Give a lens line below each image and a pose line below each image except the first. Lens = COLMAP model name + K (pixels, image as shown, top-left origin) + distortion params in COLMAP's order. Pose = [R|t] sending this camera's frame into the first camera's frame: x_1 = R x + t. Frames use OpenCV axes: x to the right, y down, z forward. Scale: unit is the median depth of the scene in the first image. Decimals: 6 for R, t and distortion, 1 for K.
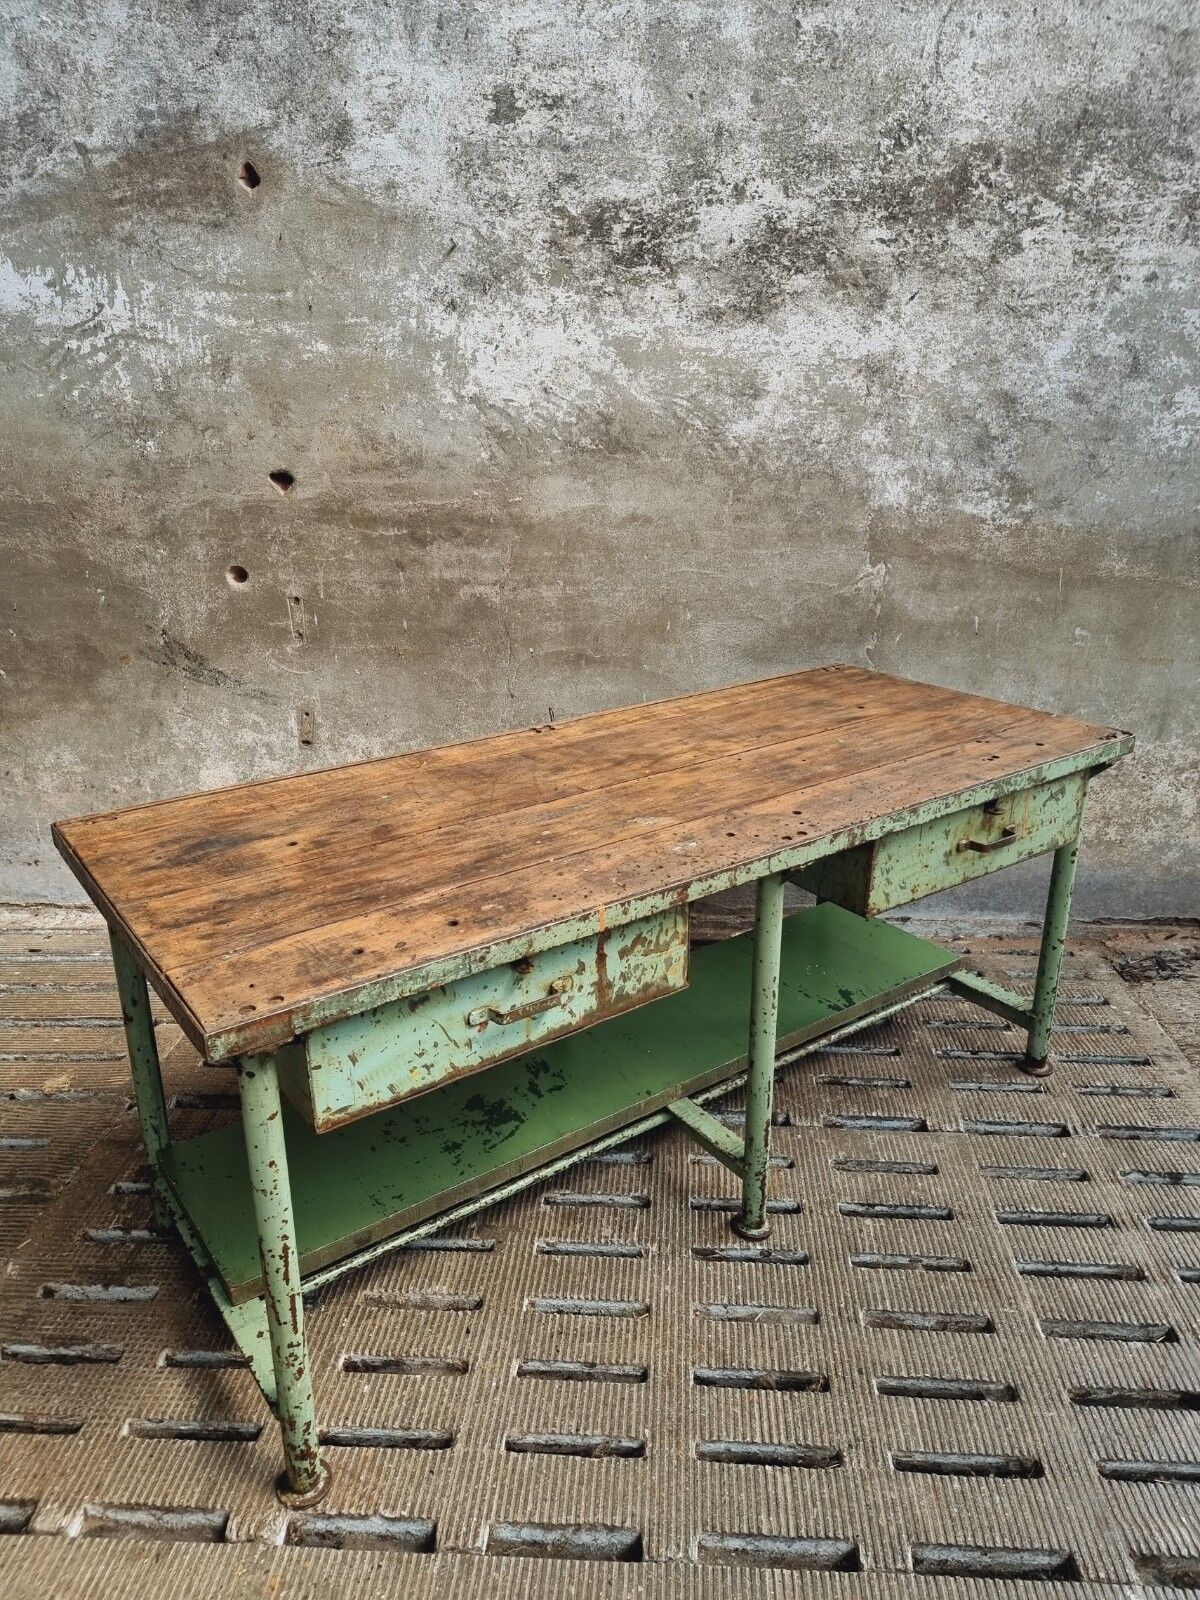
lens RADIAL K [[1108.5, 0, 601.2], [0, 1108.5, 800.4], [0, 0, 1]] dist [0.081589, -0.069518]
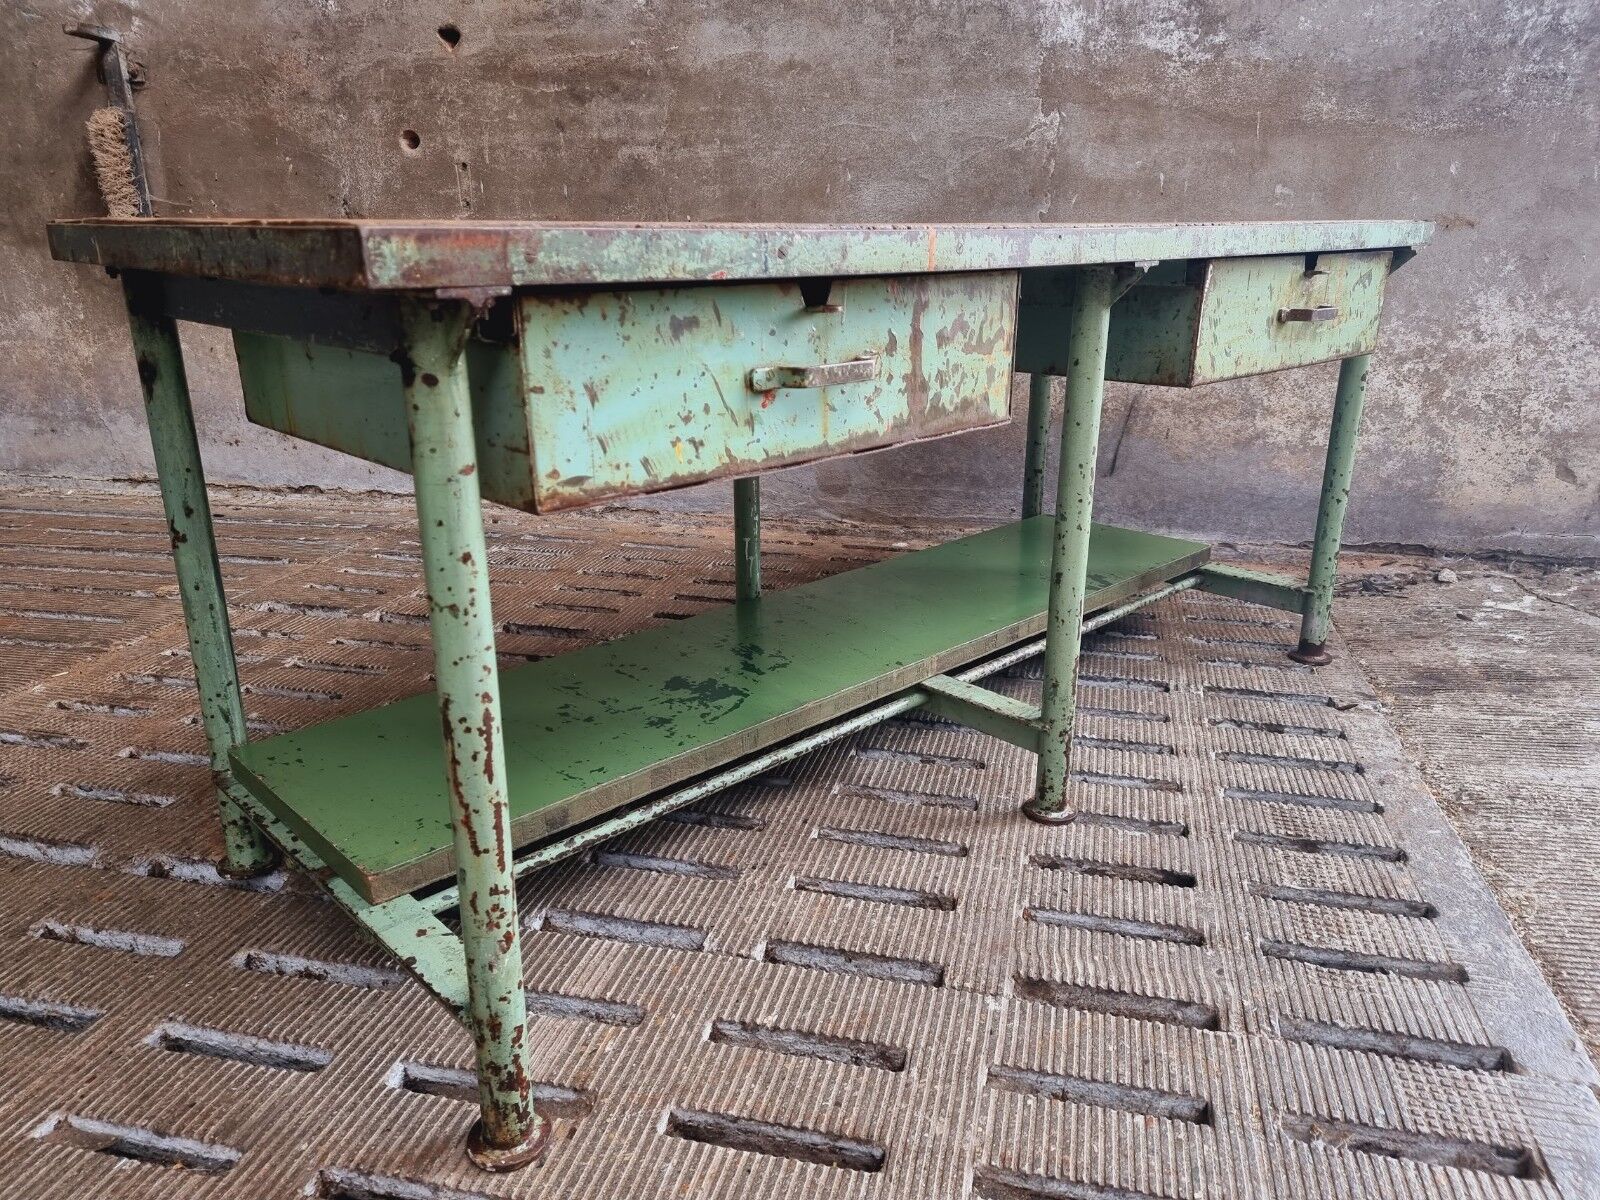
lens RADIAL K [[1110.8, 0, 806.3], [0, 1110.8, 609.6], [0, 0, 1]] dist [0.074097, -0.064123]
pose [[0.983816, 0.064165, -0.167301, 0.253251], [-0.067811, 0.997567, -0.016165, 0.241518], [0.165856, 0.027248, 0.985773, 0.081902]]
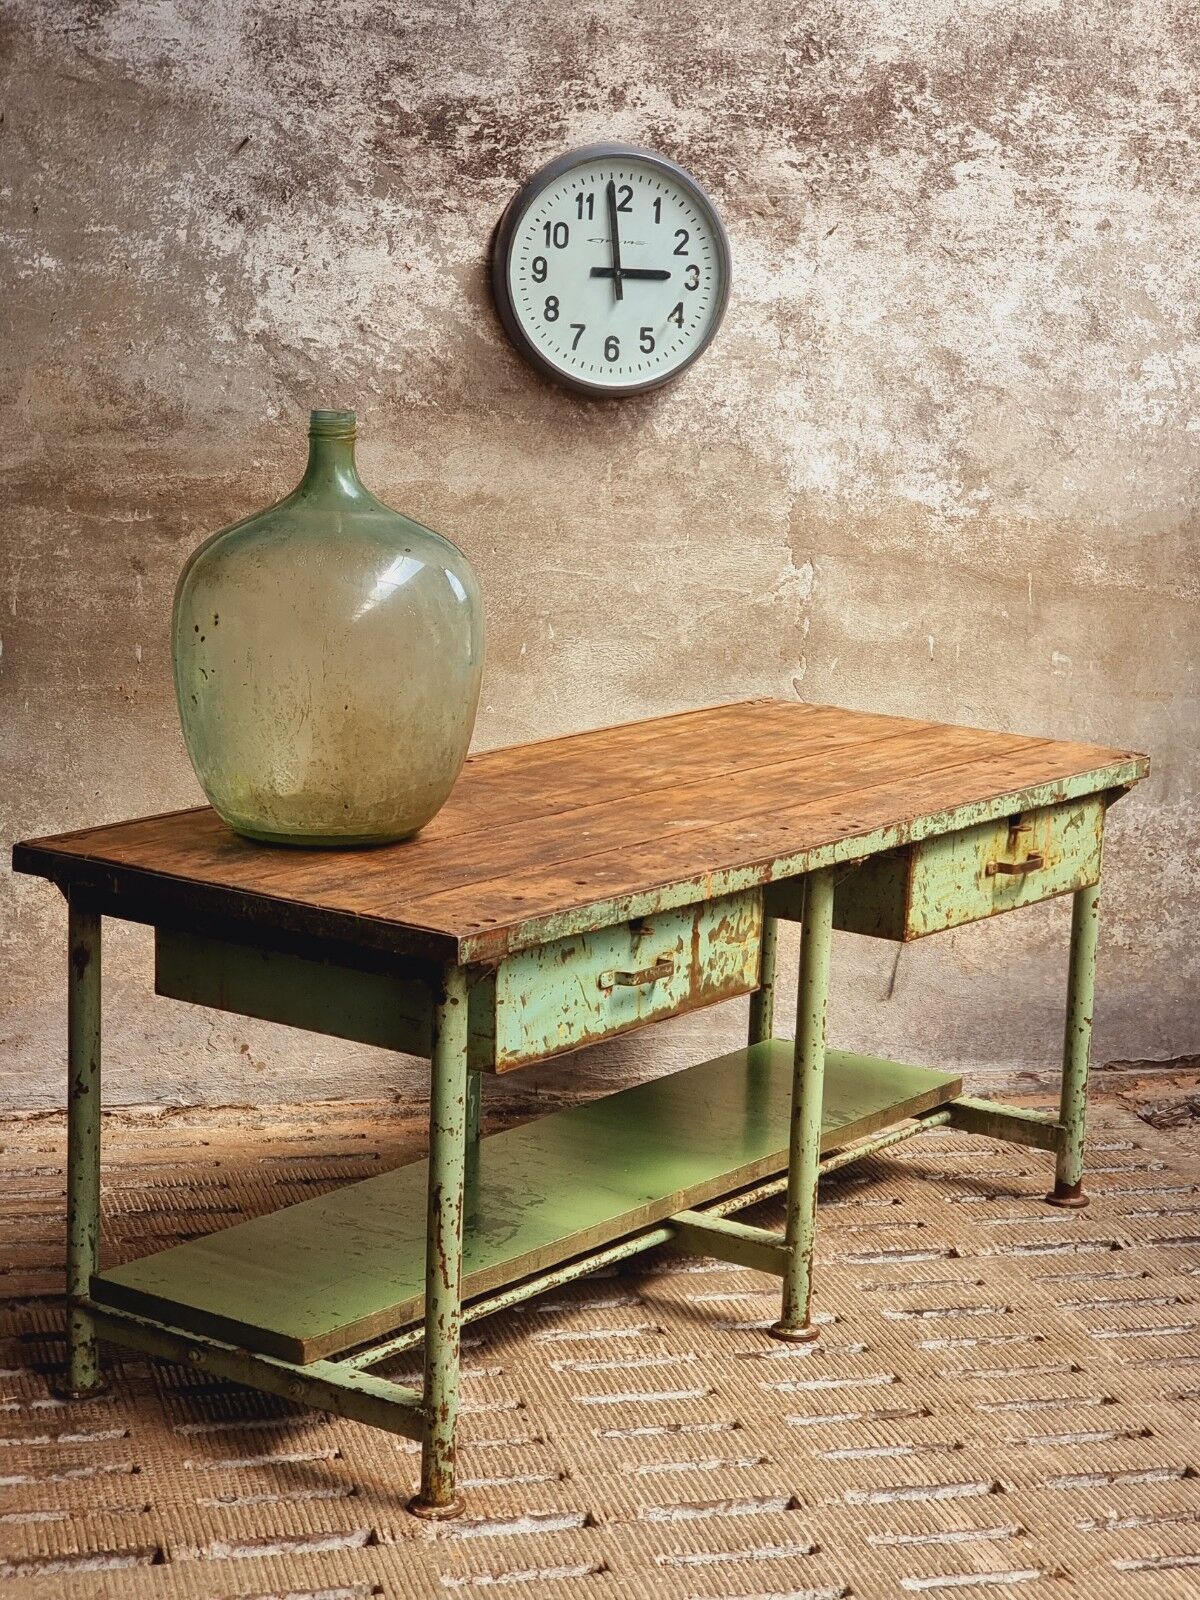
lens RADIAL K [[3149.0, 0, 618.3], [0, 3149.0, 830.6], [0, 0, 1]] dist [-0.019226, 0.557331]
pose [[0.950380, -0.023318, 0.310215, -0.561854], [0.070515, 0.987379, -0.141812, 0.268203], [-0.302993, 0.156650, 0.940030, -0.962230]]
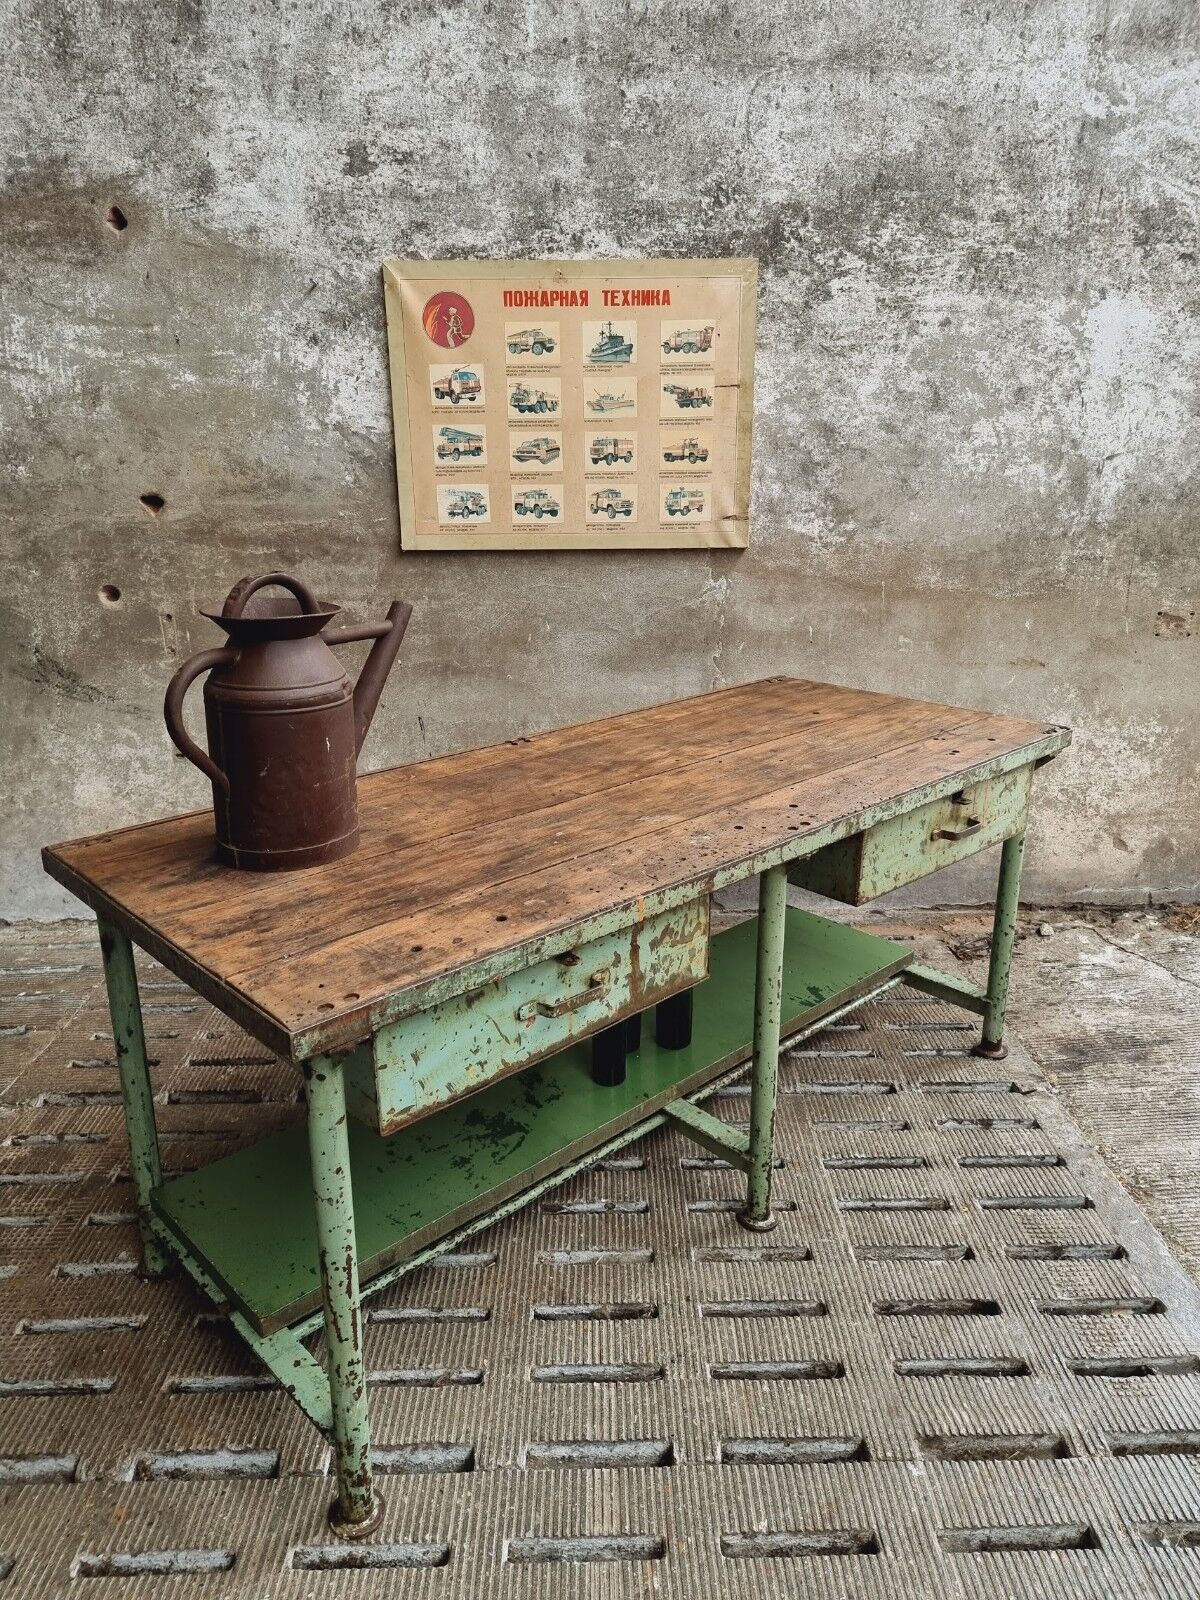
lens RADIAL K [[1109.3, 0, 598.5], [0, 1109.3, 790.7], [0, 0, 1]] dist [0.074904, -0.064906]
pose [[0.997205, -0.021285, 0.071616, 0.053109], [0.024740, 0.998555, -0.047709, 0.046522], [-0.070497, 0.049348, 0.996291, -0.063984]]
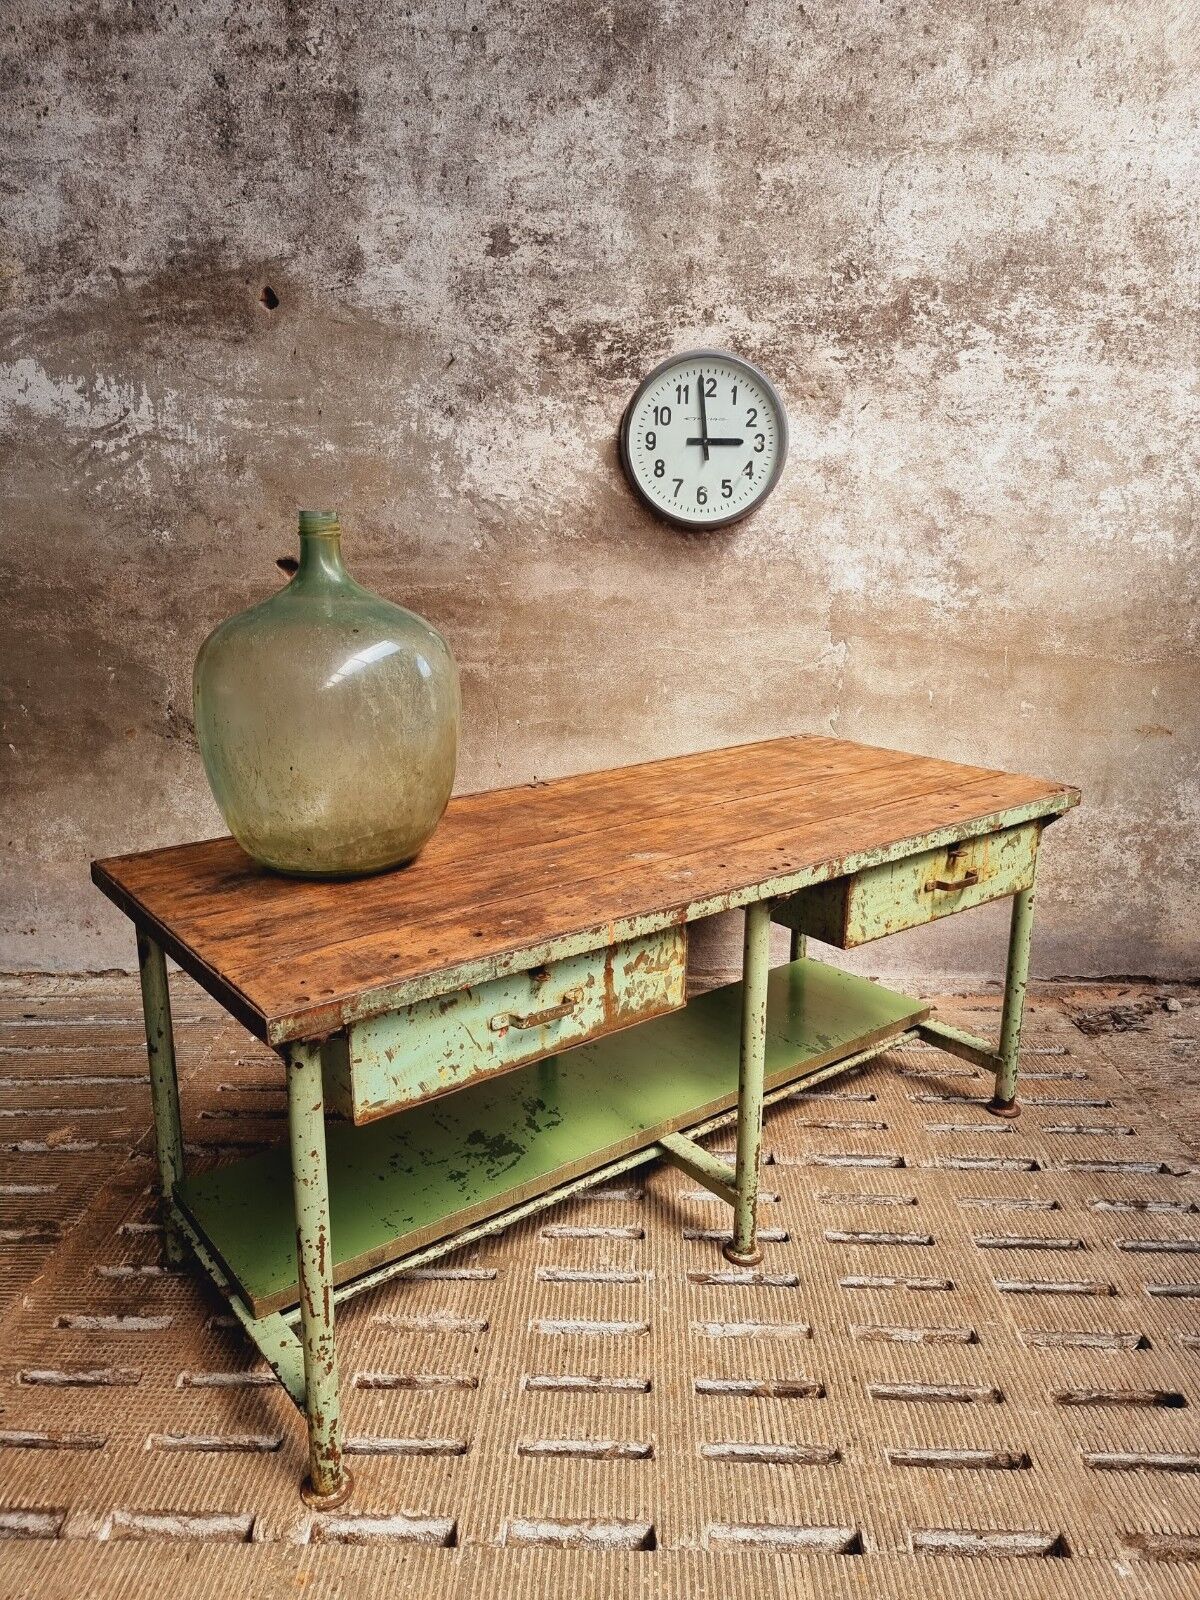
lens RADIAL K [[1110.4, 0, 586.4], [0, 1110.4, 795.6], [0, 0, 1]] dist [0.074712, -0.063857]
pose [[0.999558, -0.002443, 0.029626, -0.033514], [0.005437, 0.994832, -0.101389, 0.049380], [-0.029226, 0.101506, 0.994406, -0.062518]]
